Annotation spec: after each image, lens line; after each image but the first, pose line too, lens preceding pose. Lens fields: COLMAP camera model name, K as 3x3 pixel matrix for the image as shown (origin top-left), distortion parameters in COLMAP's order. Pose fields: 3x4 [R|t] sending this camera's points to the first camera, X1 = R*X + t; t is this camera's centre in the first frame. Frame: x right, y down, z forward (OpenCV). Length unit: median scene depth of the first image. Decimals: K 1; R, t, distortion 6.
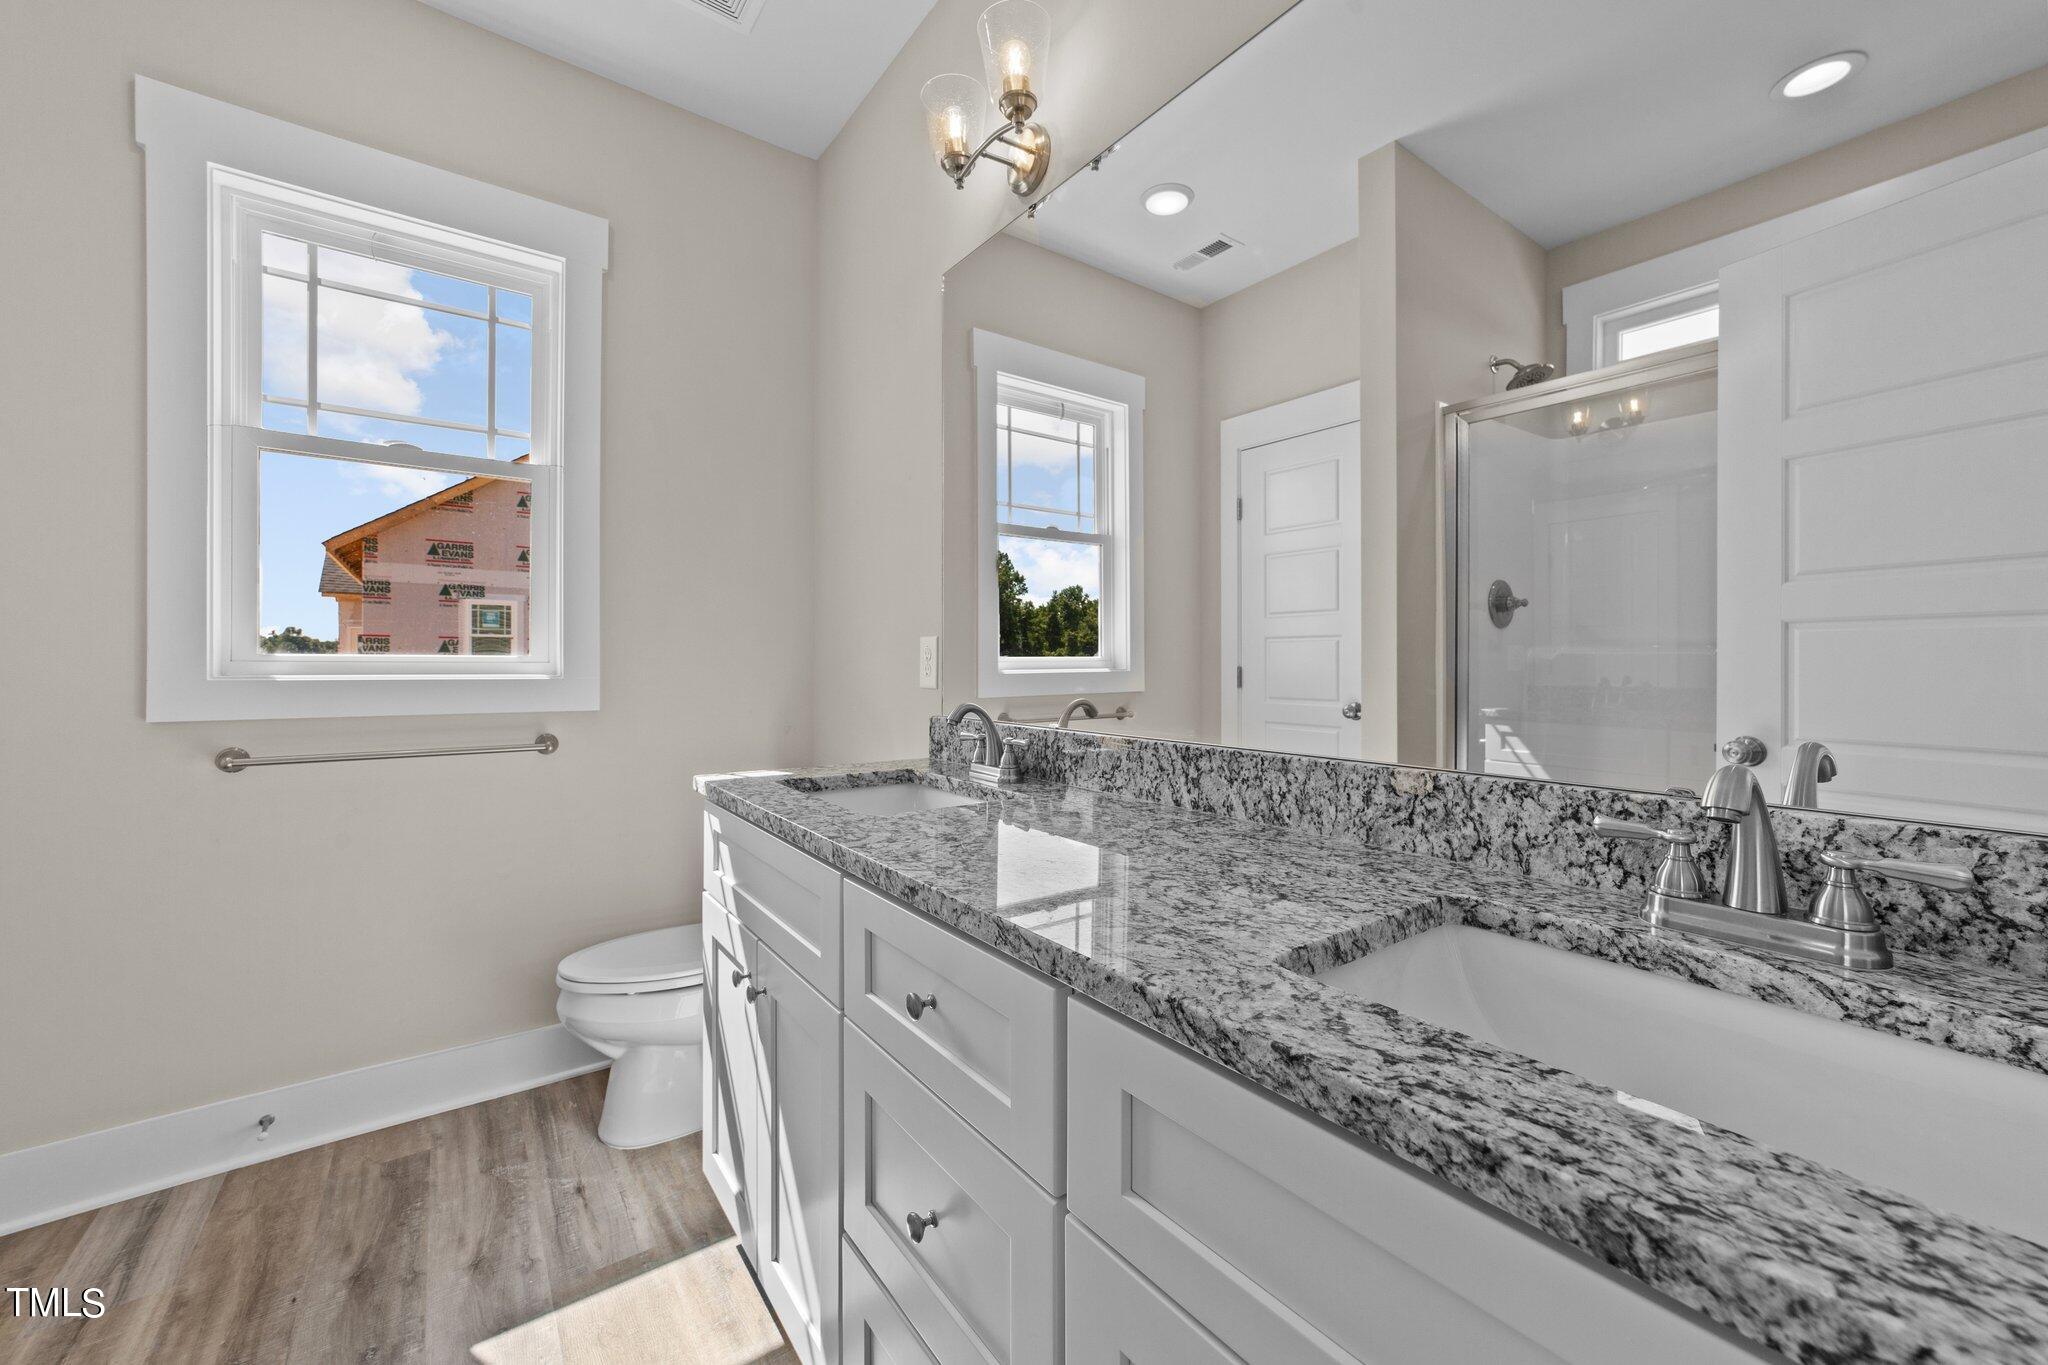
lens RADIAL K [[783.5, 0, 1029.5], [0, 783.5, 680.7], [0, 0, 1]] dist [-0.017460, 0.008617]
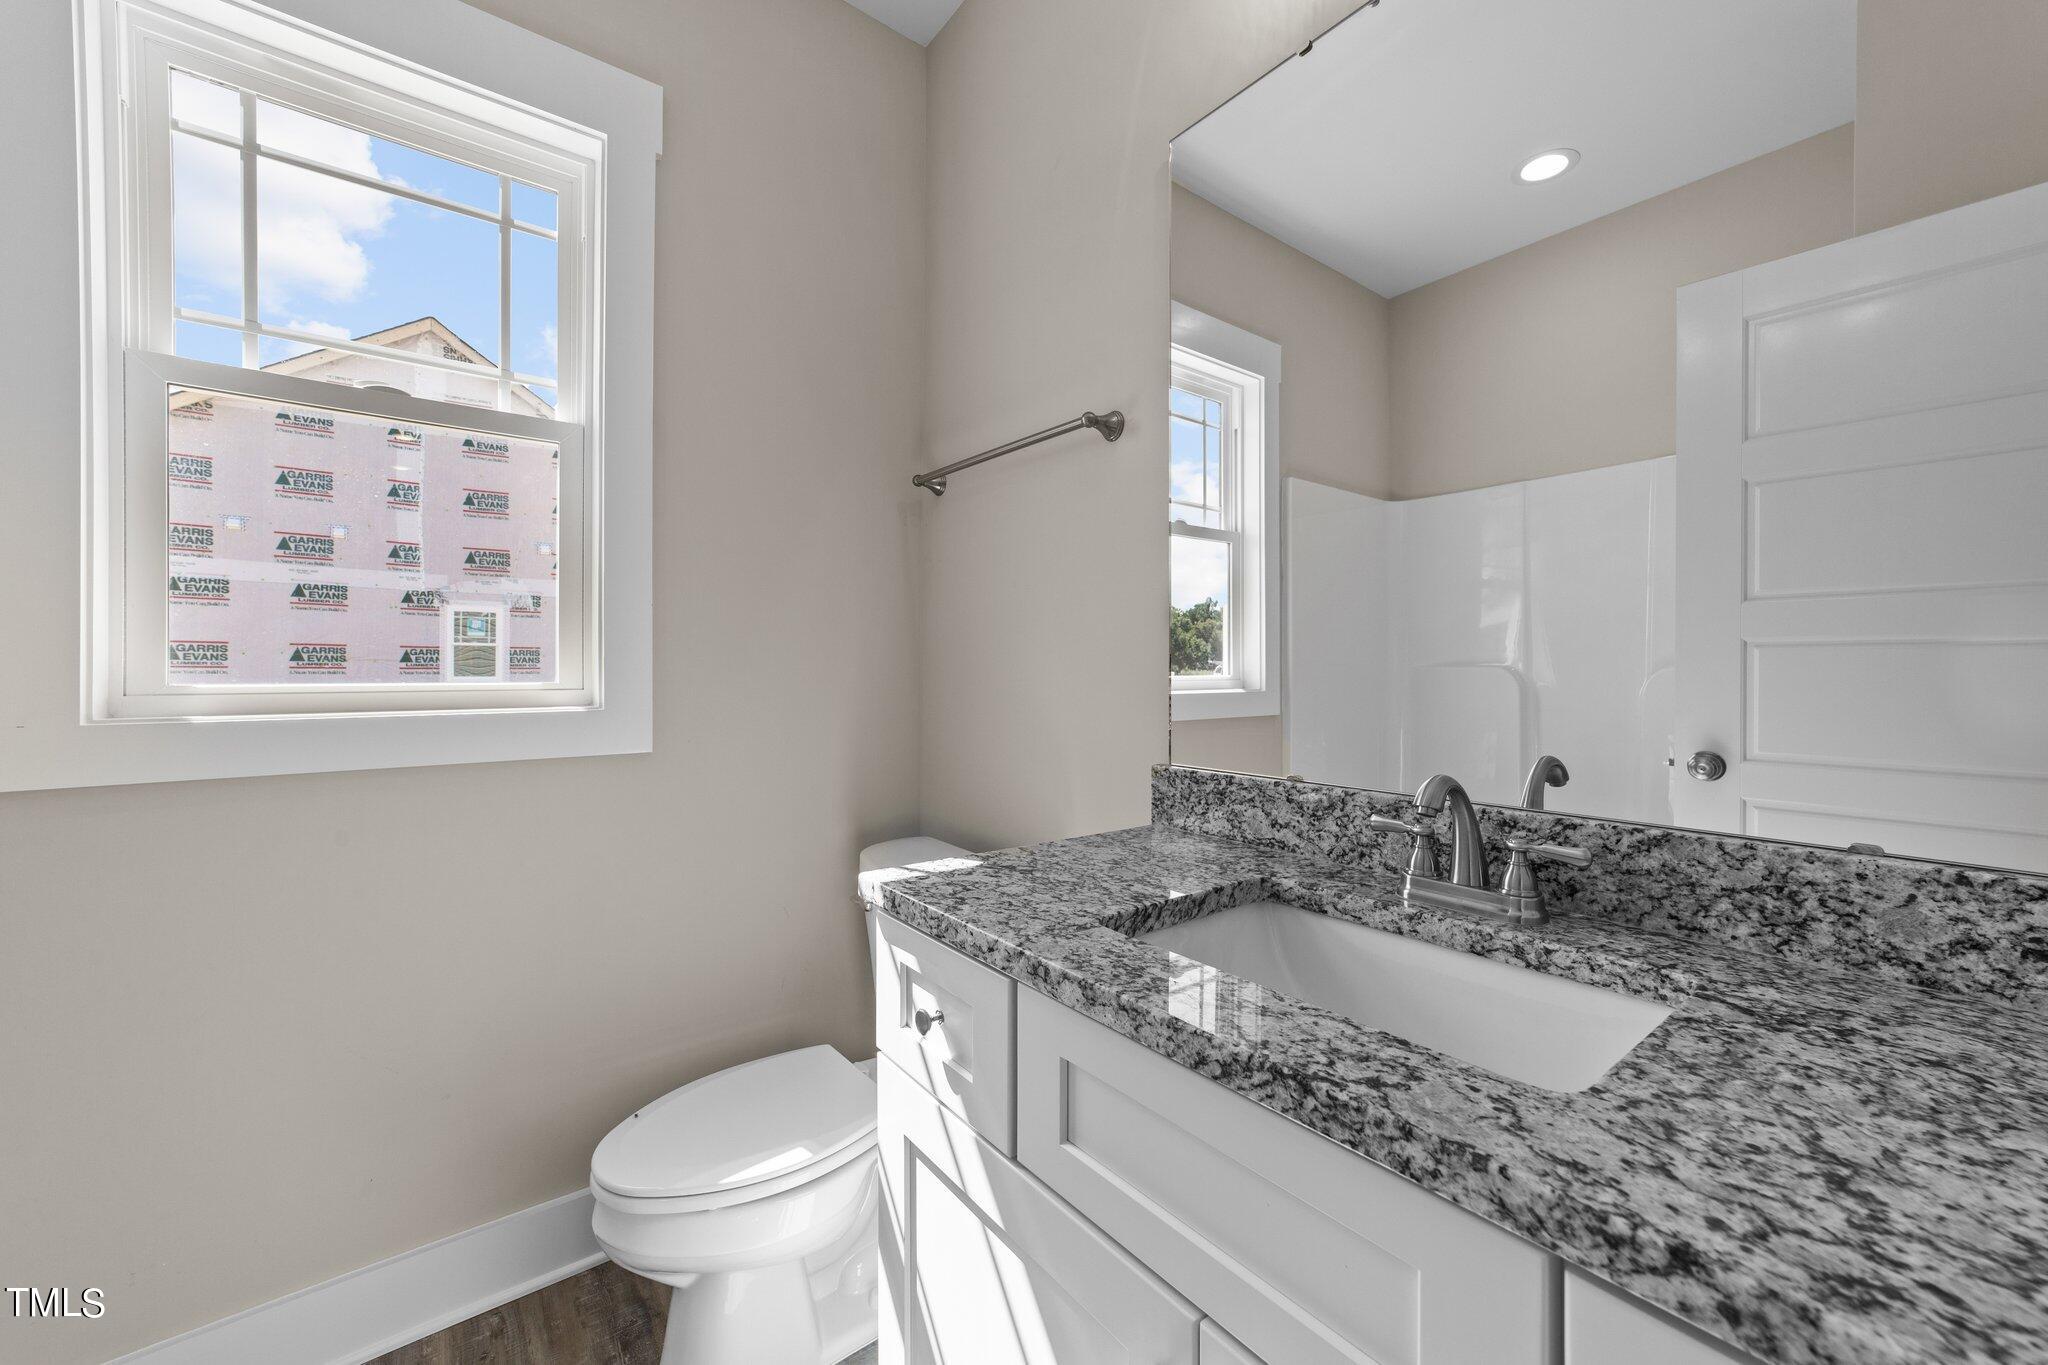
lens RADIAL K [[783.5, 0, 1029.5], [0, 783.5, 680.7], [0, 0, 1]] dist [-0.017460, 0.008617]
pose [[0.999064, -0.000316, 0.043261, -0.245806], [0.000767, 0.999946, -0.010396, -0.024348], [-0.043255, 0.010420, 0.999010, 0.269084]]
